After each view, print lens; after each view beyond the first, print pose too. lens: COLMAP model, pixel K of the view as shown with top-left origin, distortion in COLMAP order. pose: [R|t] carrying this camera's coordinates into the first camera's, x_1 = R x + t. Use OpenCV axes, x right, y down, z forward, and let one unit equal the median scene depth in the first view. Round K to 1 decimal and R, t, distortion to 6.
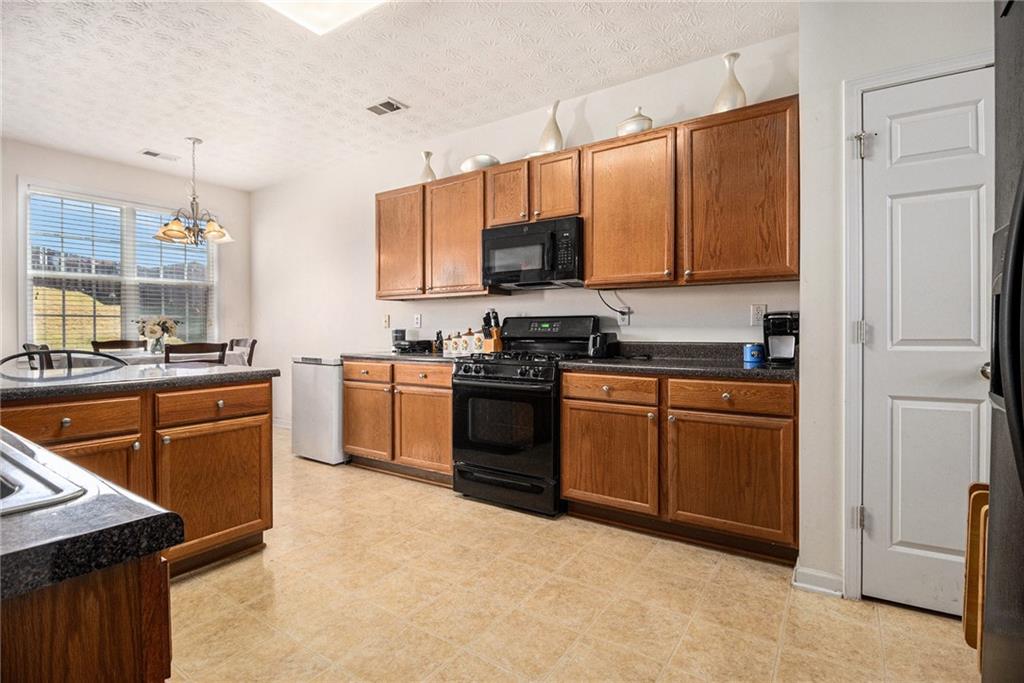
lens RADIAL K [[482.8, 0, 532.0], [0, 482.8, 333.6], [0, 0, 1]] dist [-0.000322, -0.000171]
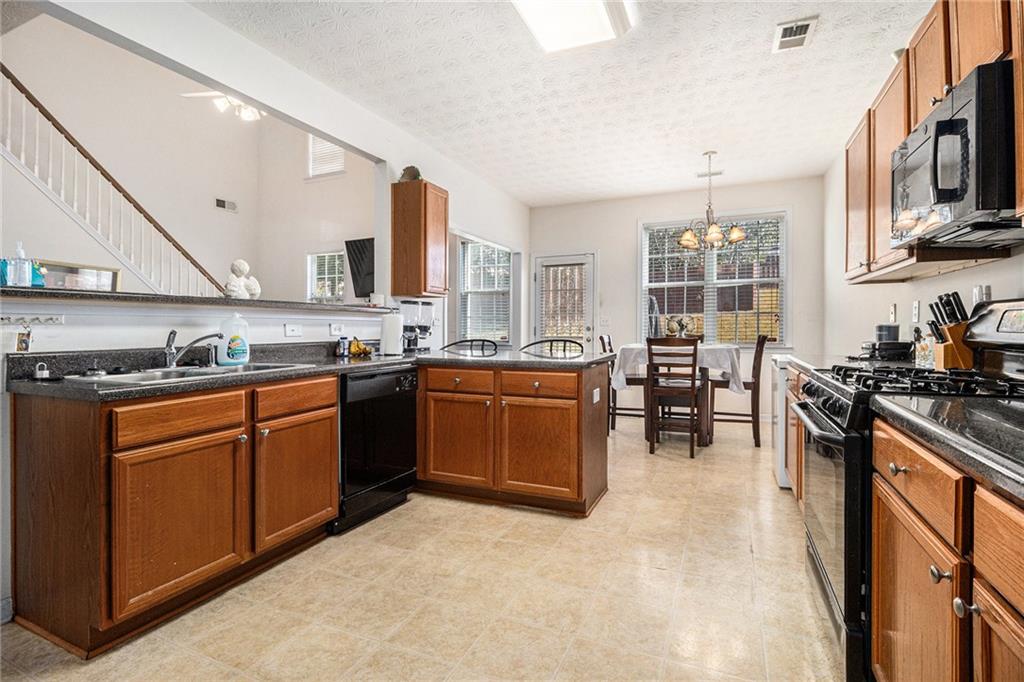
lens RADIAL K [[487.0, 0, 508.9], [0, 487.0, 318.9], [0, 0, 1]] dist [-0.000603, -0.000068]
pose [[0.158871, -0.013751, -0.987204, 0.621796], [-0.002645, 0.999893, -0.014353, -0.011109], [0.987296, 0.004891, 0.158818, 0.711274]]
